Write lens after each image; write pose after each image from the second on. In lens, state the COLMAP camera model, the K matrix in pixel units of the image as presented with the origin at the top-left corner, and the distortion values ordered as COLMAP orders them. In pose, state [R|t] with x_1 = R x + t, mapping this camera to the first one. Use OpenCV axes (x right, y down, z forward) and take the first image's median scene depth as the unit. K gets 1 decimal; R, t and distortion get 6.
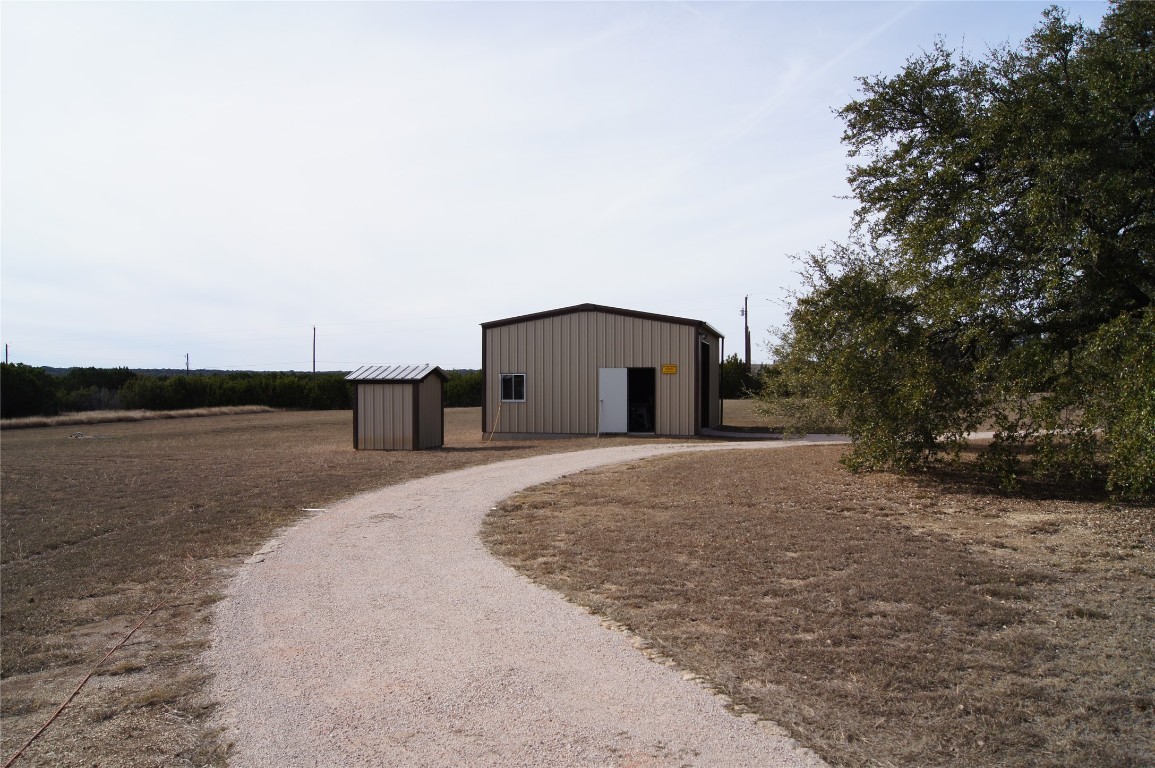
lens RADIAL K [[904.9, 0, 577.5], [0, 904.9, 384.0], [0, 0, 1]] dist [-0.082076, 0.008535]
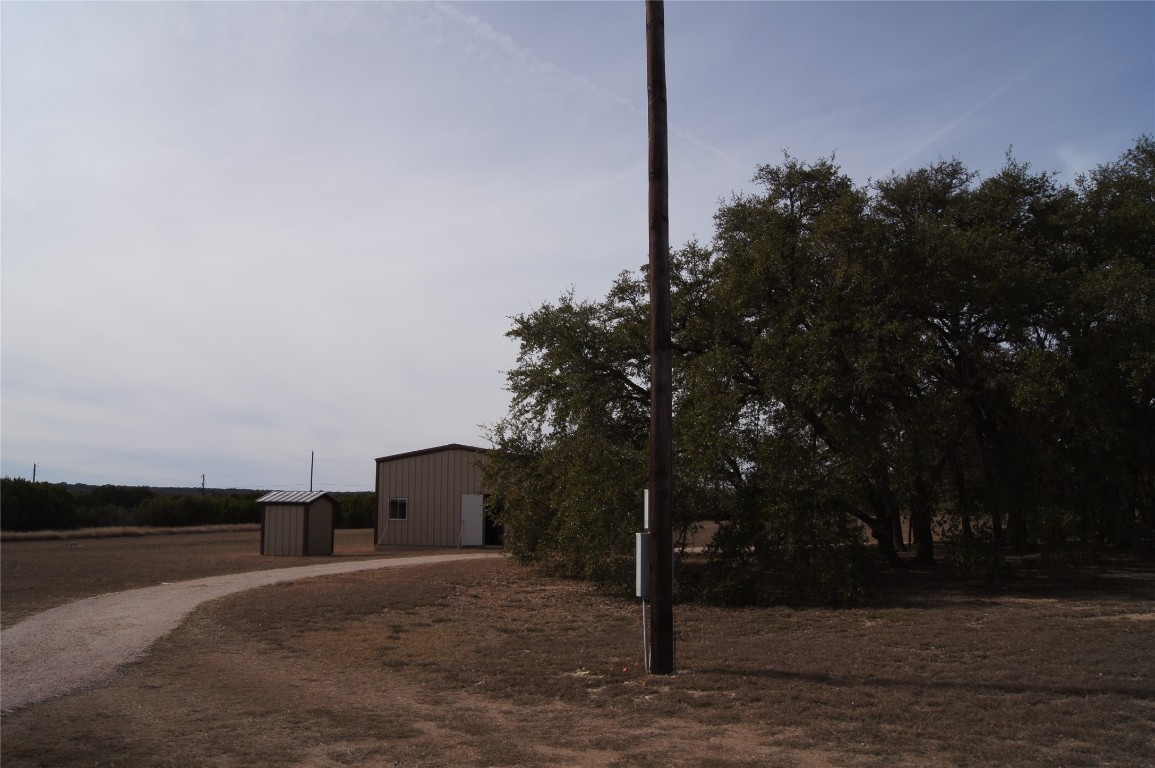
lens RADIAL K [[904.9, 0, 577.5], [0, 904.9, 384.0], [0, 0, 1]] dist [-0.082076, 0.008535]
pose [[0.999471, -0.001671, -0.032485, 0.222003], [-0.002666, 0.991111, -0.133013, -0.002639], [0.032419, 0.133029, 0.990582, -0.269428]]
